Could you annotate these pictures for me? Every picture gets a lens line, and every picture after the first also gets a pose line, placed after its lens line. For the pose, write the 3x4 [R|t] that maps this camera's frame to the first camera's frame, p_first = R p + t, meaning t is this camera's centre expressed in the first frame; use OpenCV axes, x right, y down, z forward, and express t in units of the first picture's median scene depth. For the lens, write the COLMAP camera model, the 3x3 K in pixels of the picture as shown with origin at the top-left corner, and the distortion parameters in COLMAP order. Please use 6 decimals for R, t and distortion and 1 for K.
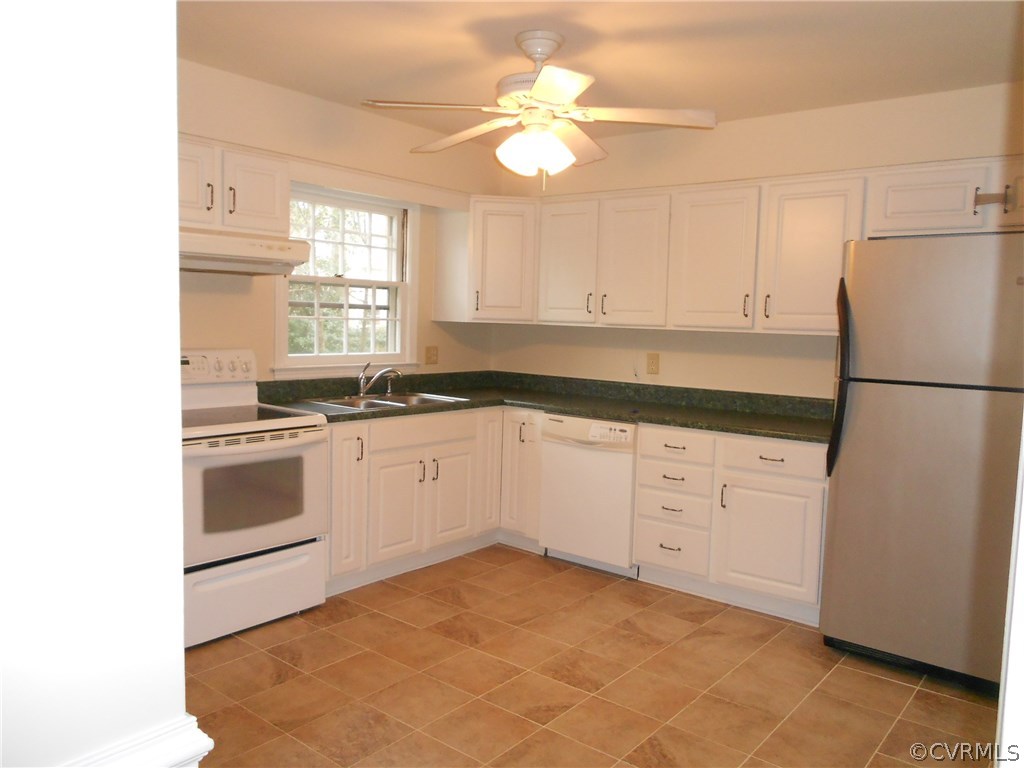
lens RADIAL K [[783.1, 0, 515.8], [0, 783.1, 381.5], [0, 0, 1]] dist [-0.005260, -0.019869]
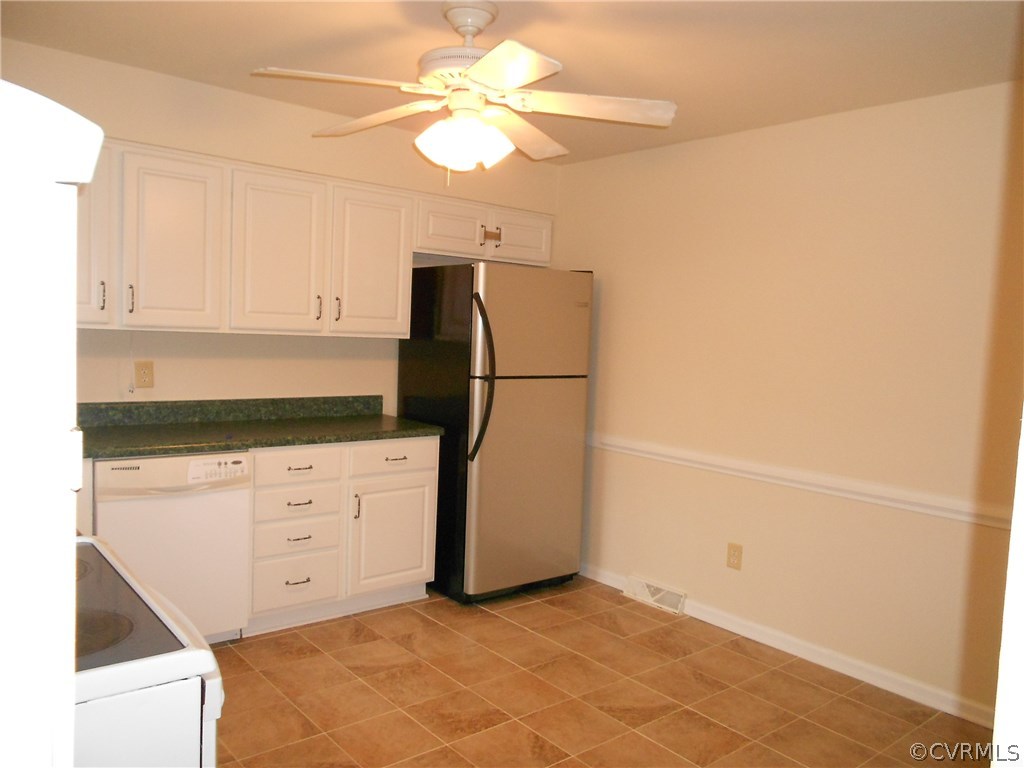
lens RADIAL K [[783.1, 0, 510.7], [0, 783.1, 390.4], [0, 0, 1]] dist [-0.005260, -0.019869]
pose [[0.190535, -0.096109, 0.976964, -0.639129], [0.040670, 0.995114, 0.089962, -0.077483], [-0.980838, 0.022593, 0.193513, 0.624688]]
